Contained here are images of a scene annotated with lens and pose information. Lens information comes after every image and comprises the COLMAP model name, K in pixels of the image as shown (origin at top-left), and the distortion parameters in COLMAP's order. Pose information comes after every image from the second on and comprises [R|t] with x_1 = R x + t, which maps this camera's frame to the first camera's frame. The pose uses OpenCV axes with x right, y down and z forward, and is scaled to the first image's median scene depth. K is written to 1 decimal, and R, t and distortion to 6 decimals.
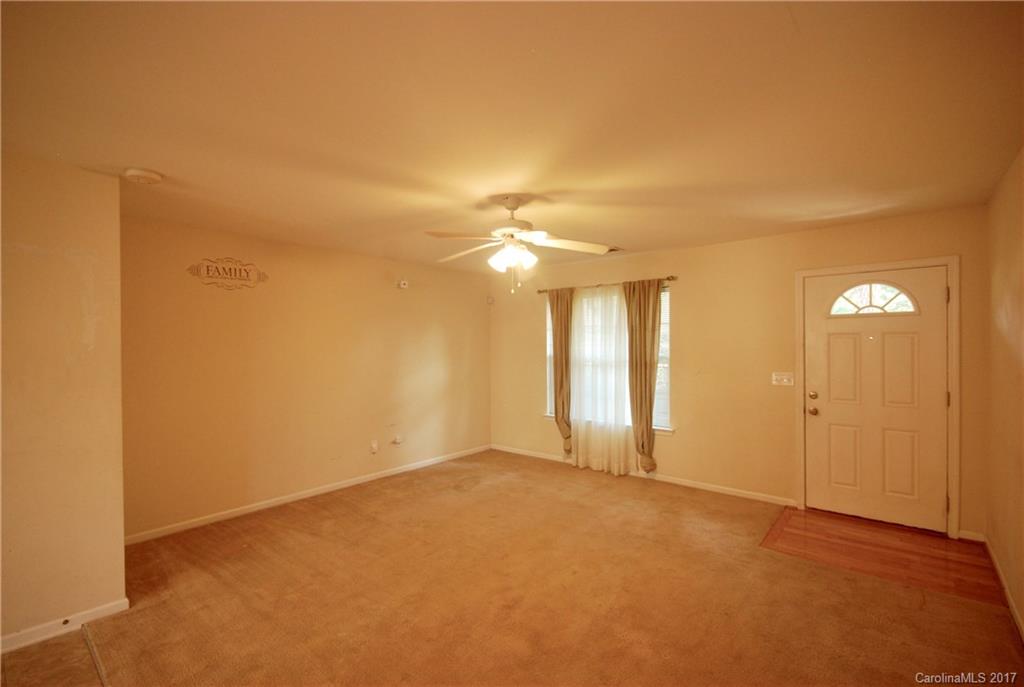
lens RADIAL K [[442.8, 0, 515.4], [0, 442.8, 347.0], [0, 0, 1]] dist [-0.000500, -0.000118]
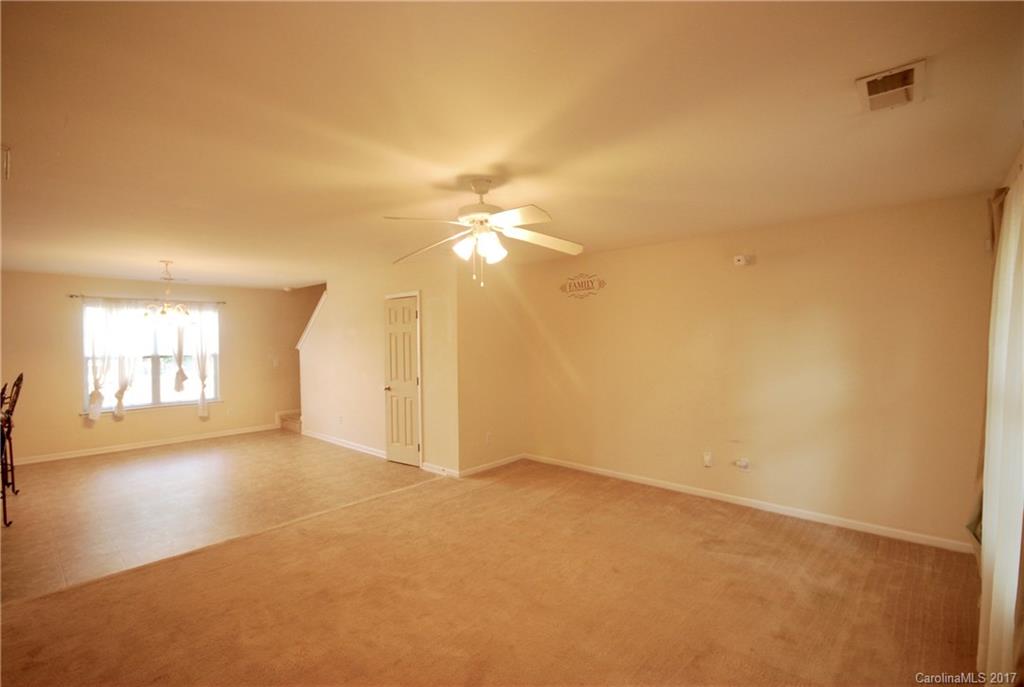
lens RADIAL K [[442.8, 0, 515.4], [0, 442.8, 347.0], [0, 0, 1]] dist [-0.000500, -0.000118]
pose [[-0.003911, 0.021035, -0.999771, 0.674541], [0.003697, 0.999772, 0.021020, -0.012775], [0.999986, -0.003614, -0.003988, 0.807316]]
